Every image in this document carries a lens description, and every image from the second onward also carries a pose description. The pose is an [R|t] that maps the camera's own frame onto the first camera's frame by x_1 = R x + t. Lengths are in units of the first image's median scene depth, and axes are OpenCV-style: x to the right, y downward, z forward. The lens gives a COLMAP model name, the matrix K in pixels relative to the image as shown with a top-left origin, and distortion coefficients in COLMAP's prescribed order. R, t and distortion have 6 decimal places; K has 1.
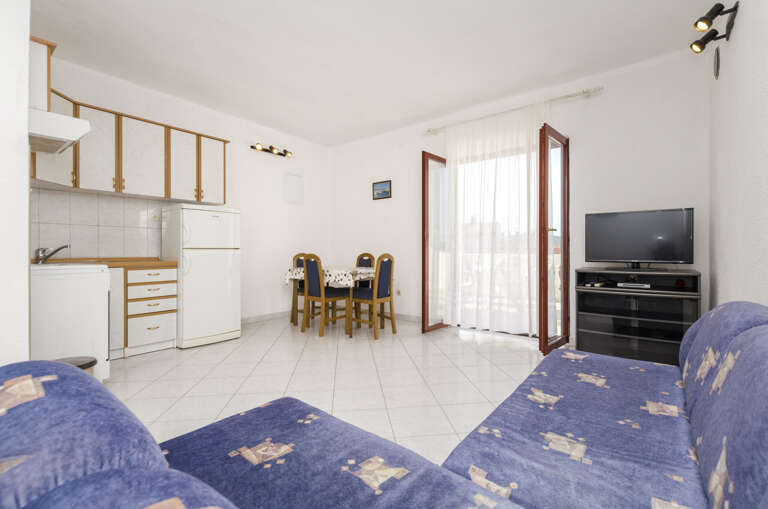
lens RADIAL K [[347.0, 0, 386.8], [0, 347.0, 250.7], [0, 0, 1]] dist [0.010214, -0.000115]
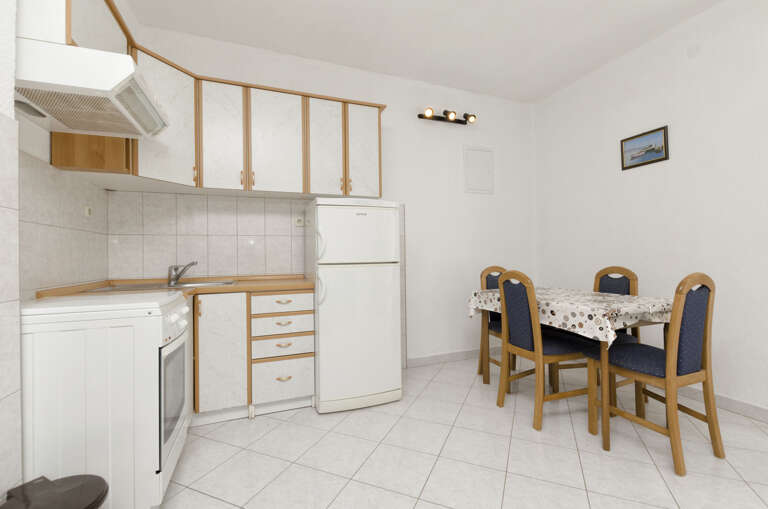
lens RADIAL K [[347.0, 0, 386.8], [0, 347.0, 250.7], [0, 0, 1]] dist [0.010214, -0.000115]
pose [[0.866590, -0.020229, -0.498611, -0.124545], [0.014642, 0.999779, -0.015114, -0.018792], [0.498807, 0.005797, 0.866694, 0.448527]]
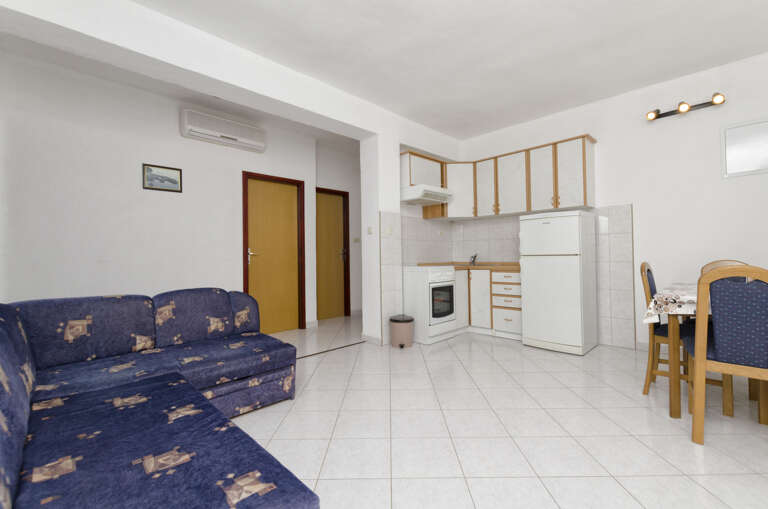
lens RADIAL K [[332.3, 0, 384.0], [0, 332.3, 254.5], [0, 0, 1]] dist [-0.000040, -0.000209]
pose [[-0.136870, -0.001713, -0.990587, 0.508425], [0.012966, 0.999910, -0.003520, -0.011151], [0.990504, -0.013326, -0.136836, 0.657549]]
